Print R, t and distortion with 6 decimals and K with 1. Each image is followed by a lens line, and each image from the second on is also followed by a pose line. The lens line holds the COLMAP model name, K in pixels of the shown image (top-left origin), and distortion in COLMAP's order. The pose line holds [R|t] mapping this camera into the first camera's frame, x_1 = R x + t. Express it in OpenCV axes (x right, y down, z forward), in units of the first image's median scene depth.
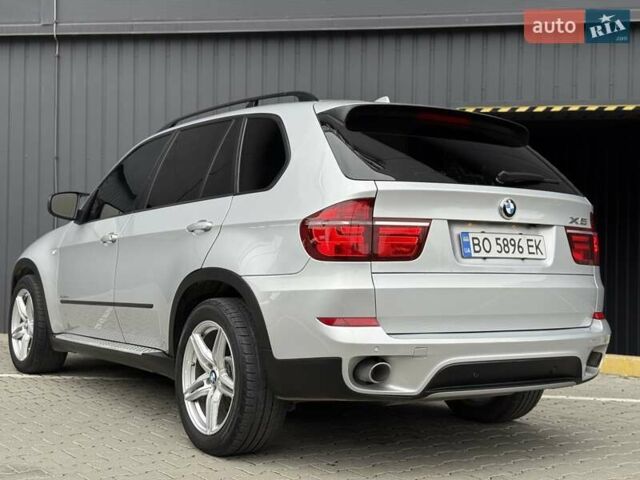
lens RADIAL K [[893.7, 0, 322.3], [0, 893.7, 231.1], [0, 0, 1]] dist [0.098591, 0.000000]
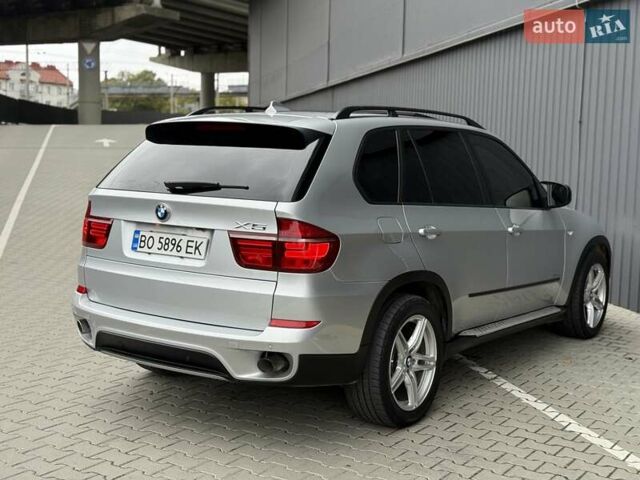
lens RADIAL K [[893.7, 0, 322.8], [0, 893.7, 236.8], [0, 0, 1]] dist [0.098591, 0.000000]
pose [[0.351203, 0.082269, -0.932678, 1.347594], [0.003174, 0.996022, 0.089051, -0.095368], [0.936294, -0.034235, 0.349545, 0.778527]]
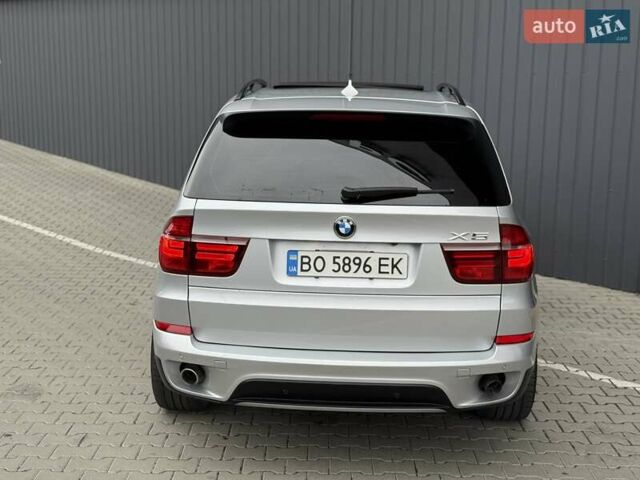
lens RADIAL K [[893.7, 0, 324.5], [0, 893.7, 236.0], [0, 0, 1]] dist [0.098591, 0.000000]
pose [[0.806534, 0.095237, -0.583466, 0.738963], [0.011835, 0.984140, 0.176997, -0.183540], [0.591069, -0.149660, 0.792616, 0.225828]]
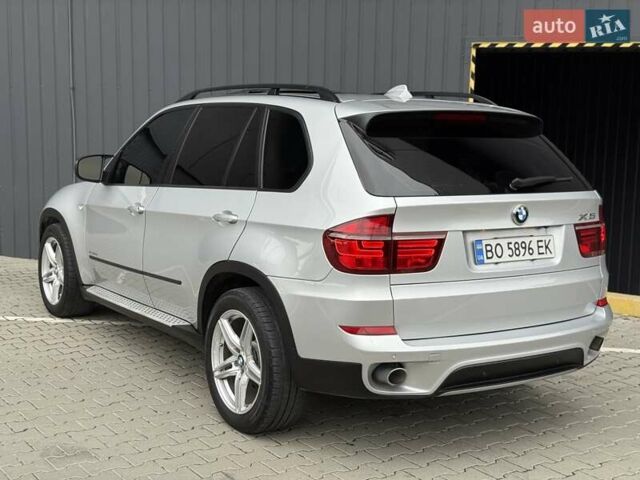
lens RADIAL K [[893.7, 0, 318.9], [0, 893.7, 238.0], [0, 0, 1]] dist [0.098591, 0.000000]
pose [[0.999930, 0.003867, -0.011142, -0.016883], [-0.002153, 0.988685, 0.149992, -0.153786], [0.011596, -0.149957, 0.988624, -0.046129]]
